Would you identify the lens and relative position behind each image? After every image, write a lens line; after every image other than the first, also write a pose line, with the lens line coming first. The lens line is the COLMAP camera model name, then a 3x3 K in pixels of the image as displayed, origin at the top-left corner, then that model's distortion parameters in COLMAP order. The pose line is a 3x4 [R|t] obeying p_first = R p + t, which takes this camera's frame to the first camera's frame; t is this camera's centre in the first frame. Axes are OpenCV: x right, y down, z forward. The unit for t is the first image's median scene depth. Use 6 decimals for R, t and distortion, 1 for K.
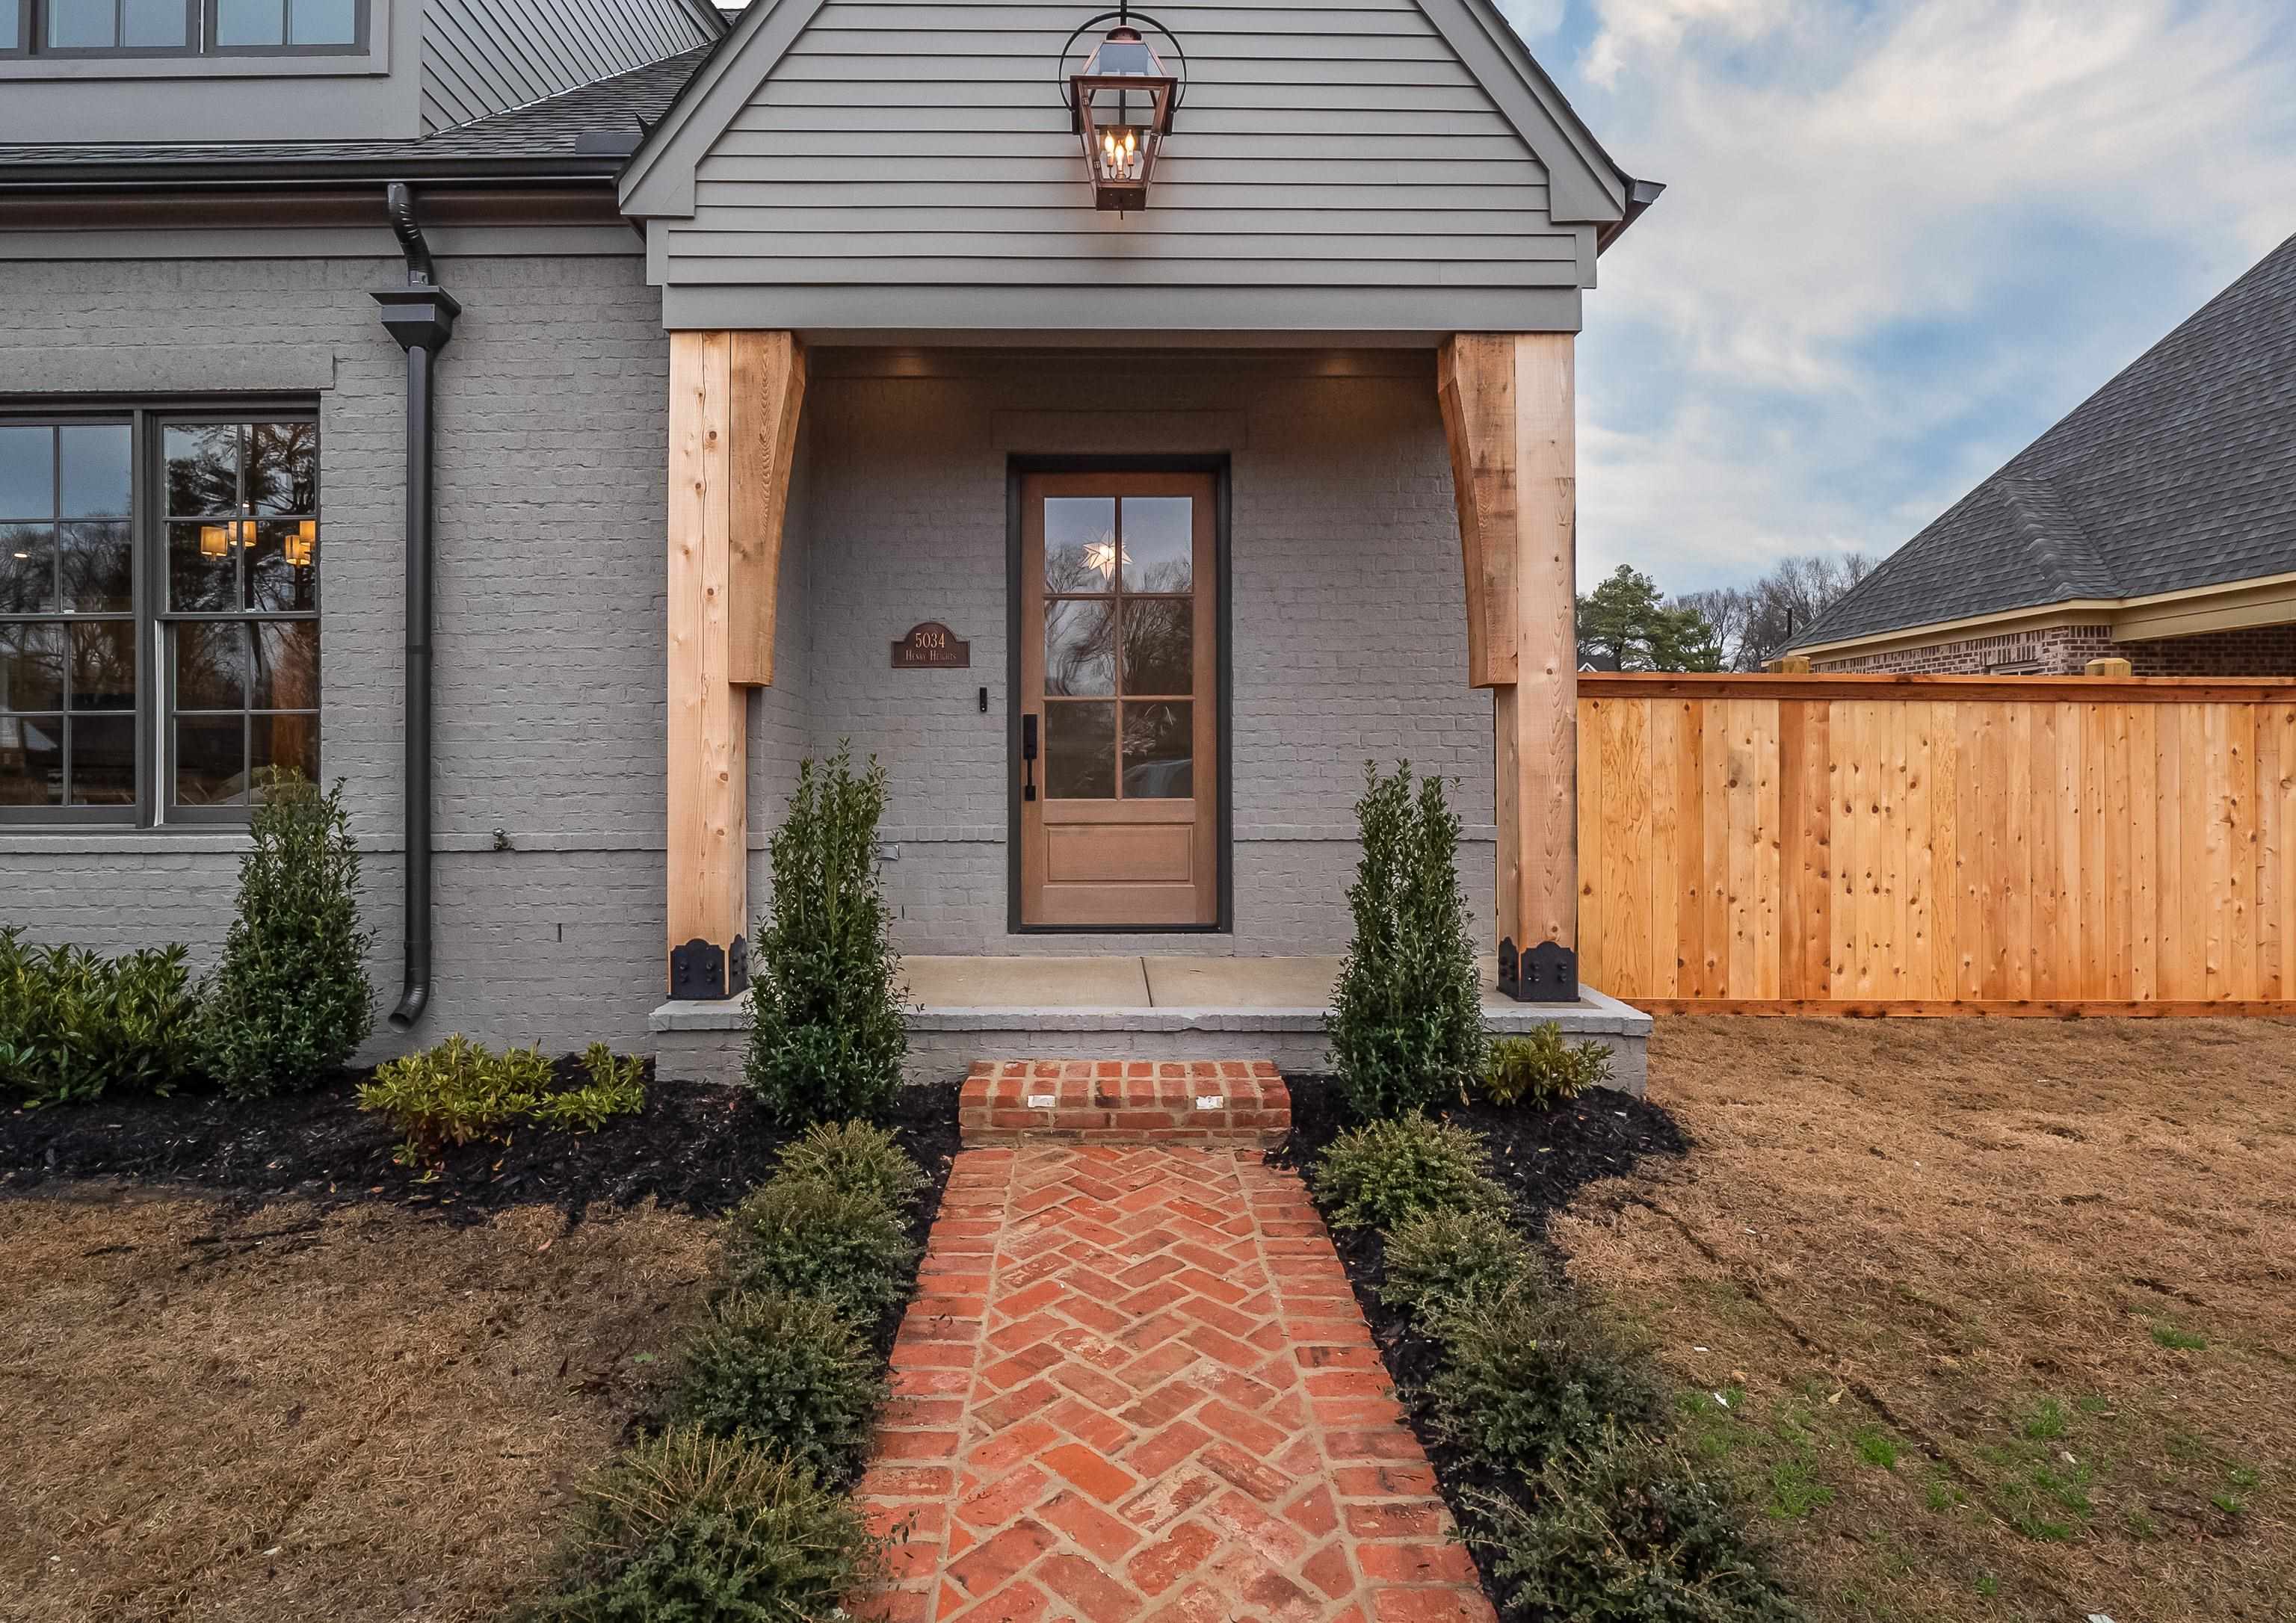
lens RADIAL K [[1520.2, 0, 1147.2], [0, 1520.2, 742.1], [0, 0, 1]] dist [0.000446, -0.030237]
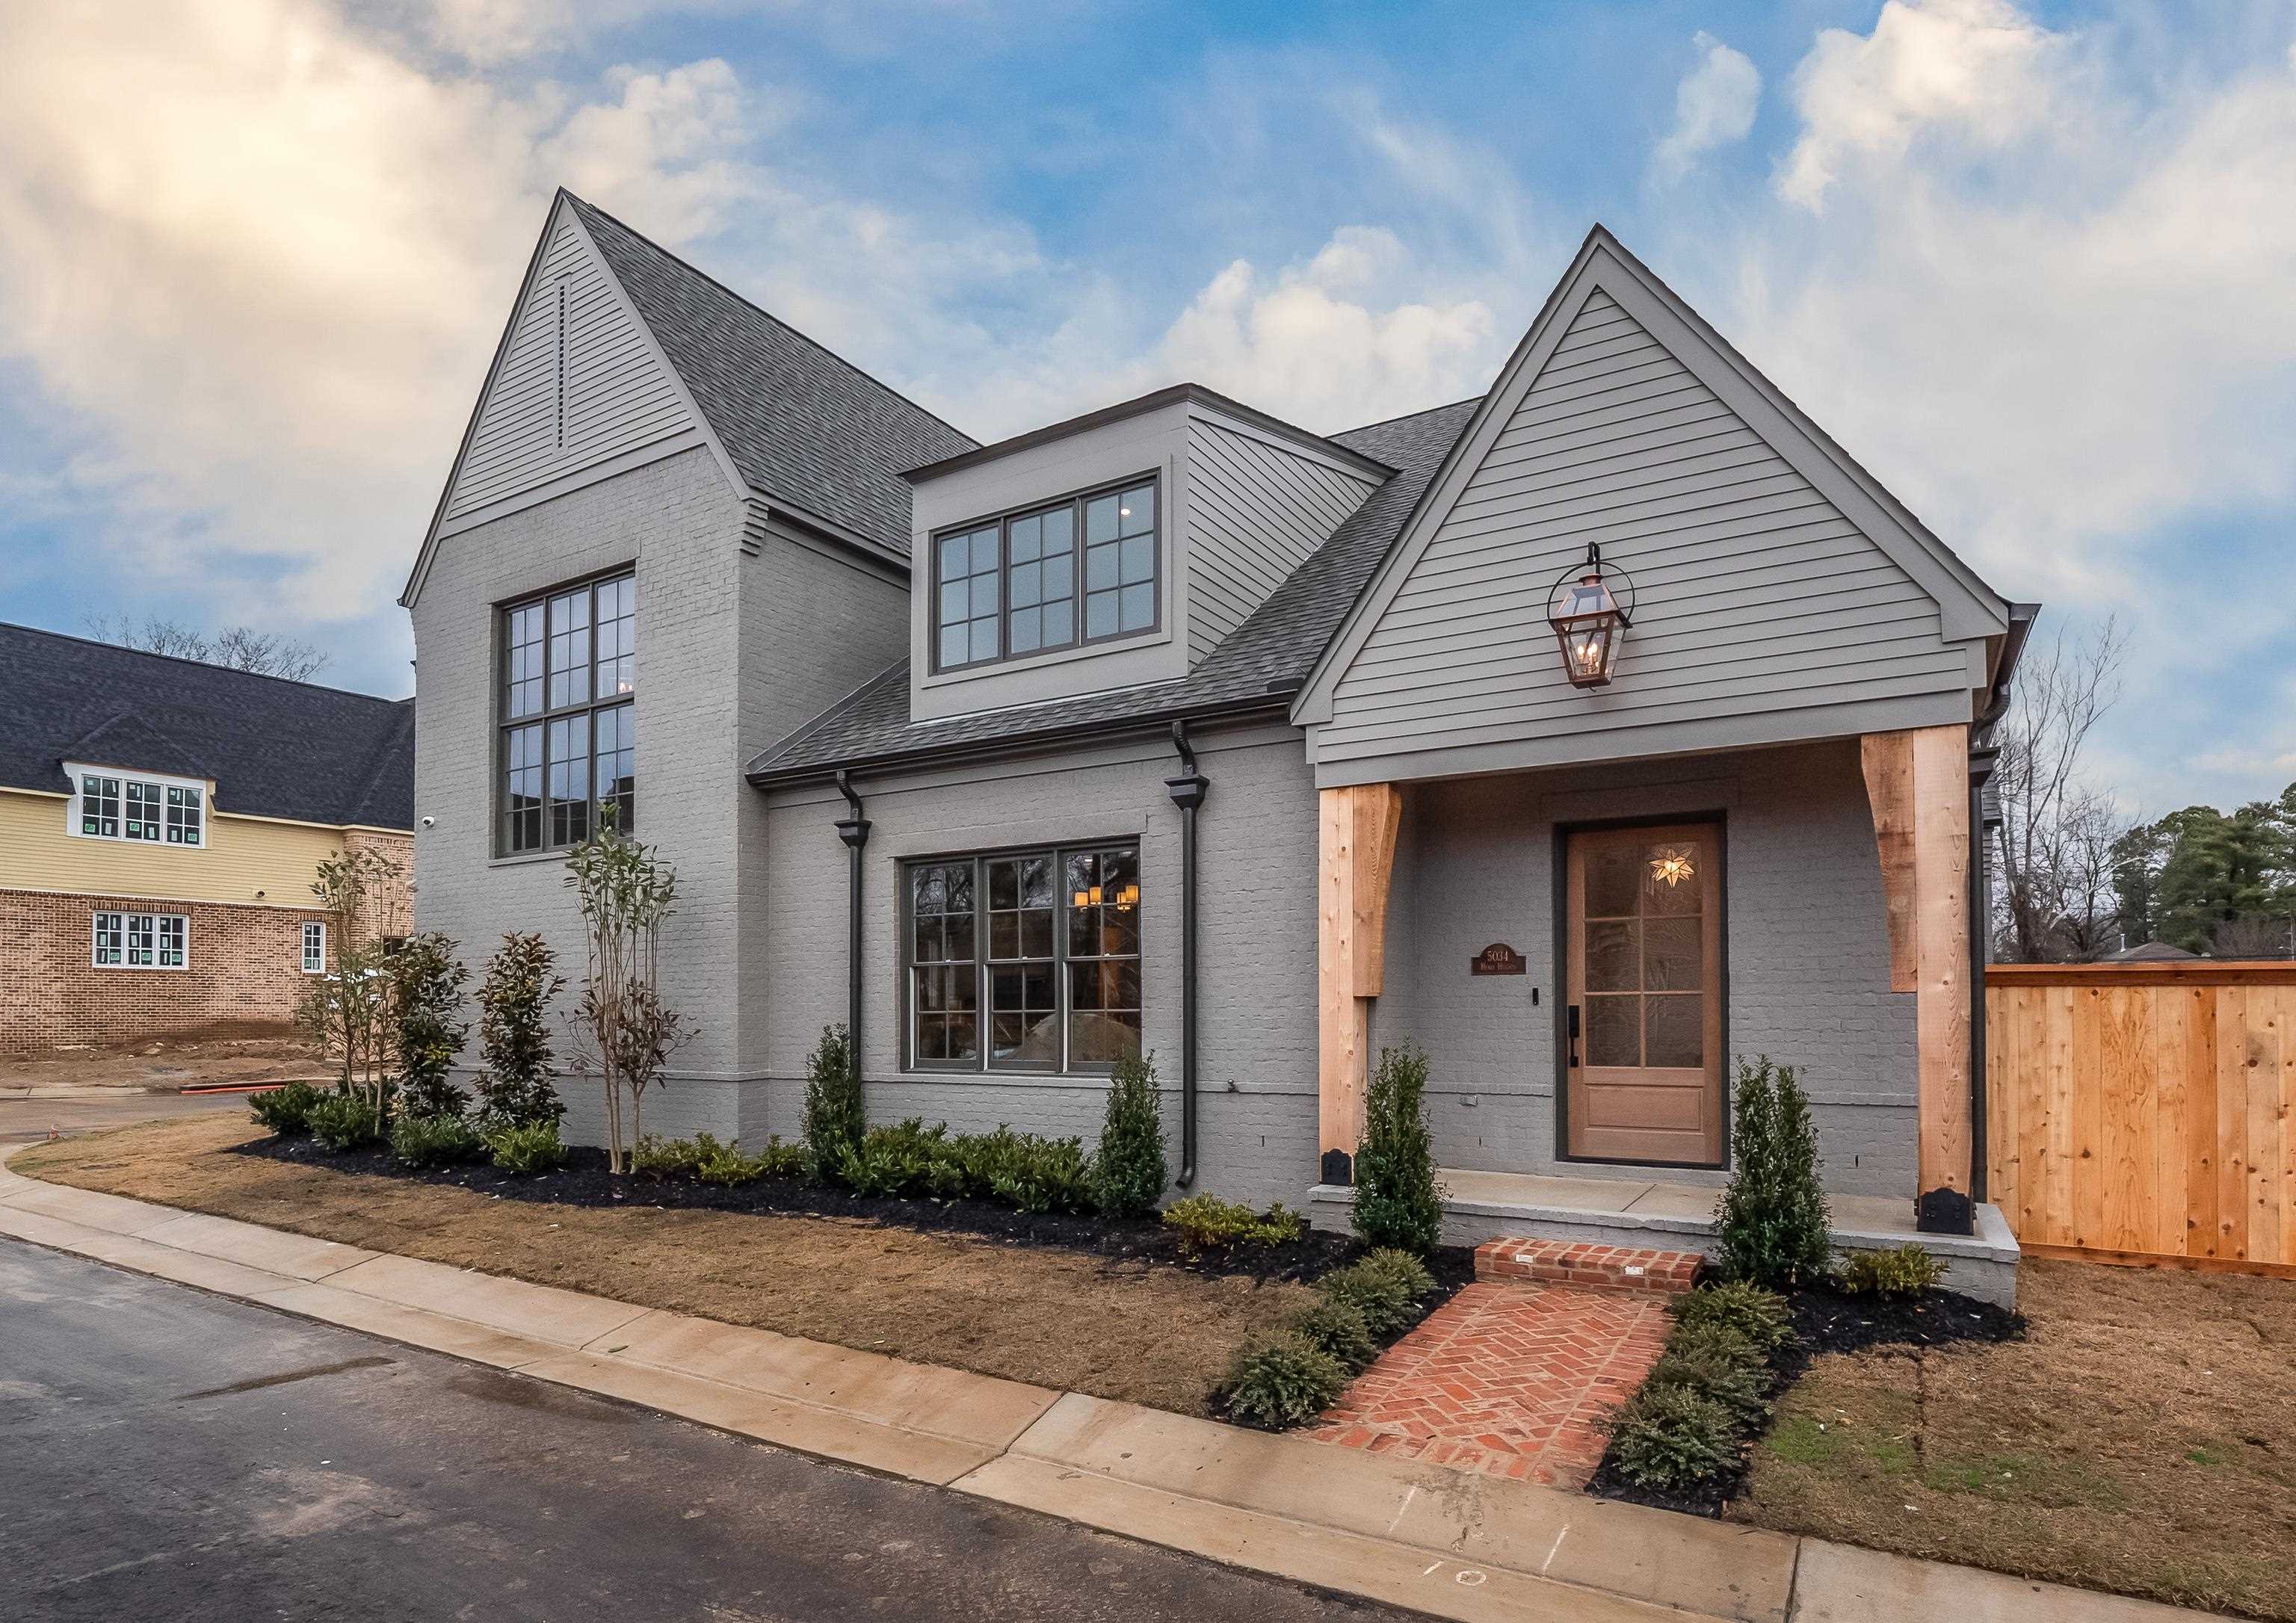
lens RADIAL K [[1199.6, 0, 1148.0], [0, 1199.6, 811.5], [0, 0, 1]] dist [-0.001059, -0.011916]
pose [[0.886168, -0.069844, -0.458071, 0.160666], [-0.002665, 0.987790, -0.155767, -0.035444], [0.463357, 0.139257, 0.875161, -0.334642]]
